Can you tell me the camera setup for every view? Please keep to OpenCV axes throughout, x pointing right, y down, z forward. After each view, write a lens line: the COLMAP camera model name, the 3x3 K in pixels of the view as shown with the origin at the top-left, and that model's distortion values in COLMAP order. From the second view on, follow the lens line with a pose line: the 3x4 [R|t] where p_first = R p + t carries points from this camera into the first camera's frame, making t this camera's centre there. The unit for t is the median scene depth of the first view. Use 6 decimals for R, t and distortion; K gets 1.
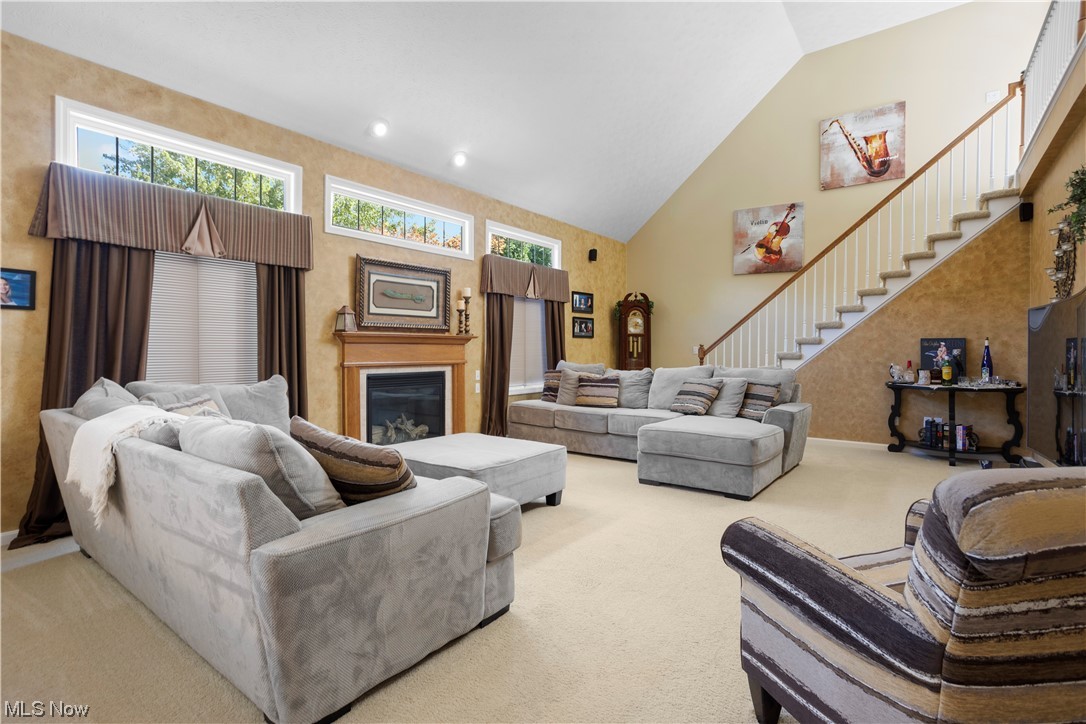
lens RADIAL K [[525.2, 0, 542.1], [0, 525.2, 340.7], [0, 0, 1]] dist [-0.040898, 0.026899]
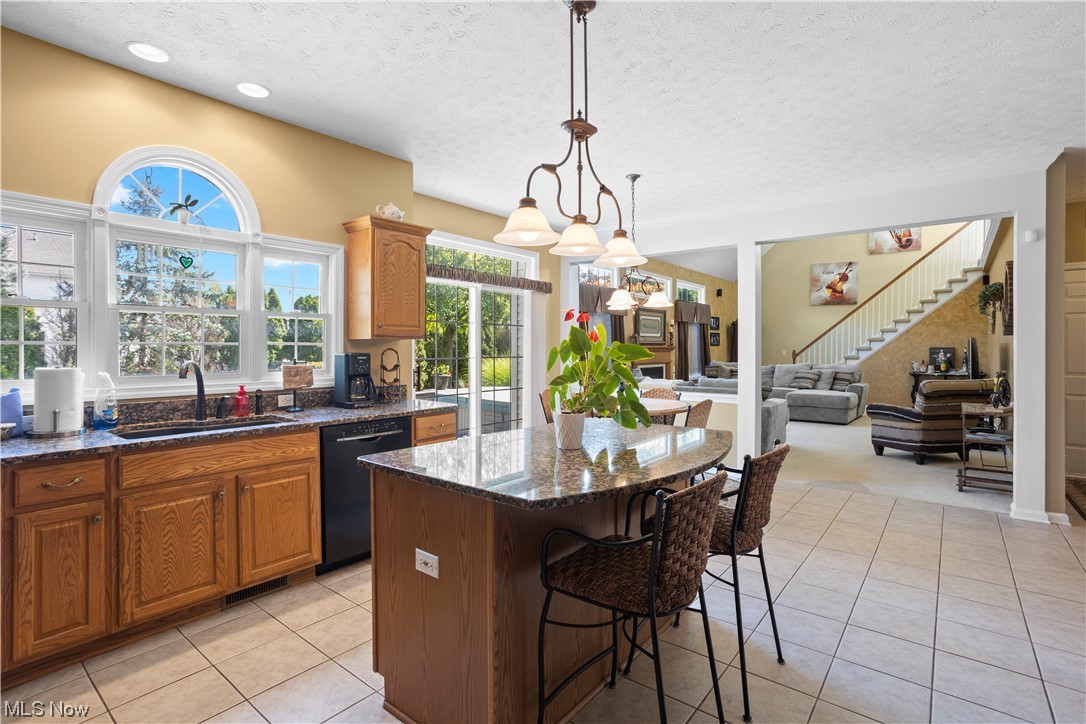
lens RADIAL K [[525.2, 0, 544.8], [0, 525.2, 343.5], [0, 0, 1]] dist [-0.040898, 0.026899]
pose [[0.999661, -0.003356, -0.025808, -0.524957], [0.003542, 0.999968, 0.007156, -0.034276], [0.025783, -0.007245, 0.999641, -0.783515]]
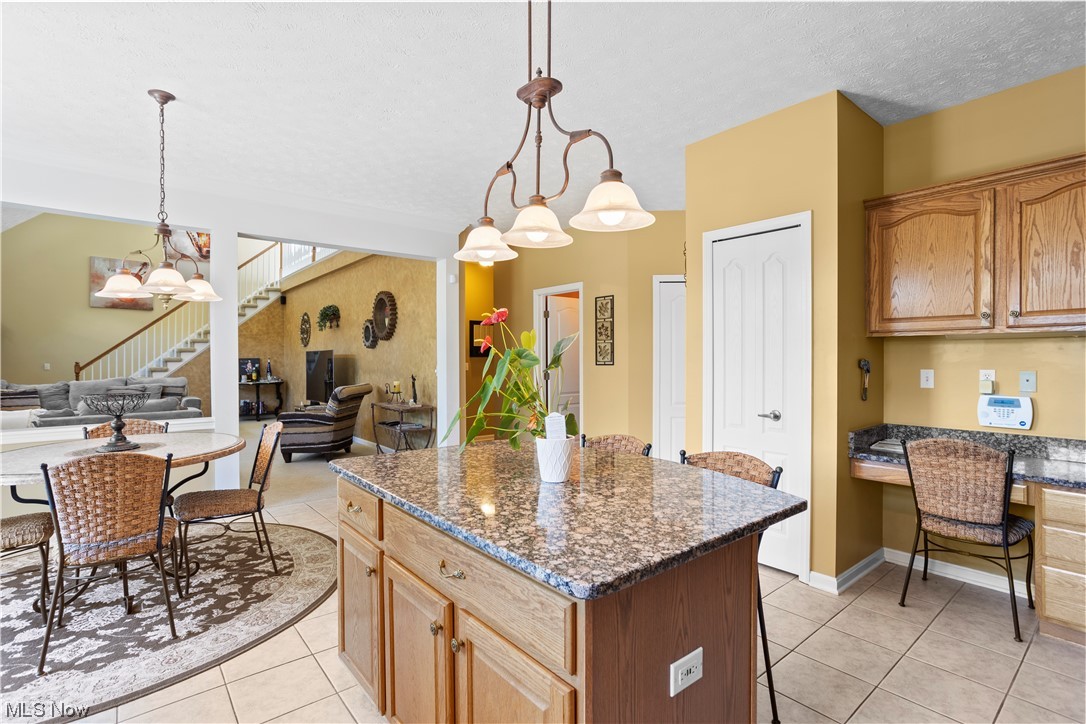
lens RADIAL K [[525.2, 0, 543.3], [0, 525.2, 360.8], [0, 0, 1]] dist [-0.040898, 0.026899]
pose [[0.237792, -0.010548, 0.971259, -0.795773], [-0.009602, 0.999867, 0.013209, -0.030104], [-0.971269, -0.012467, 0.237659, -0.494843]]
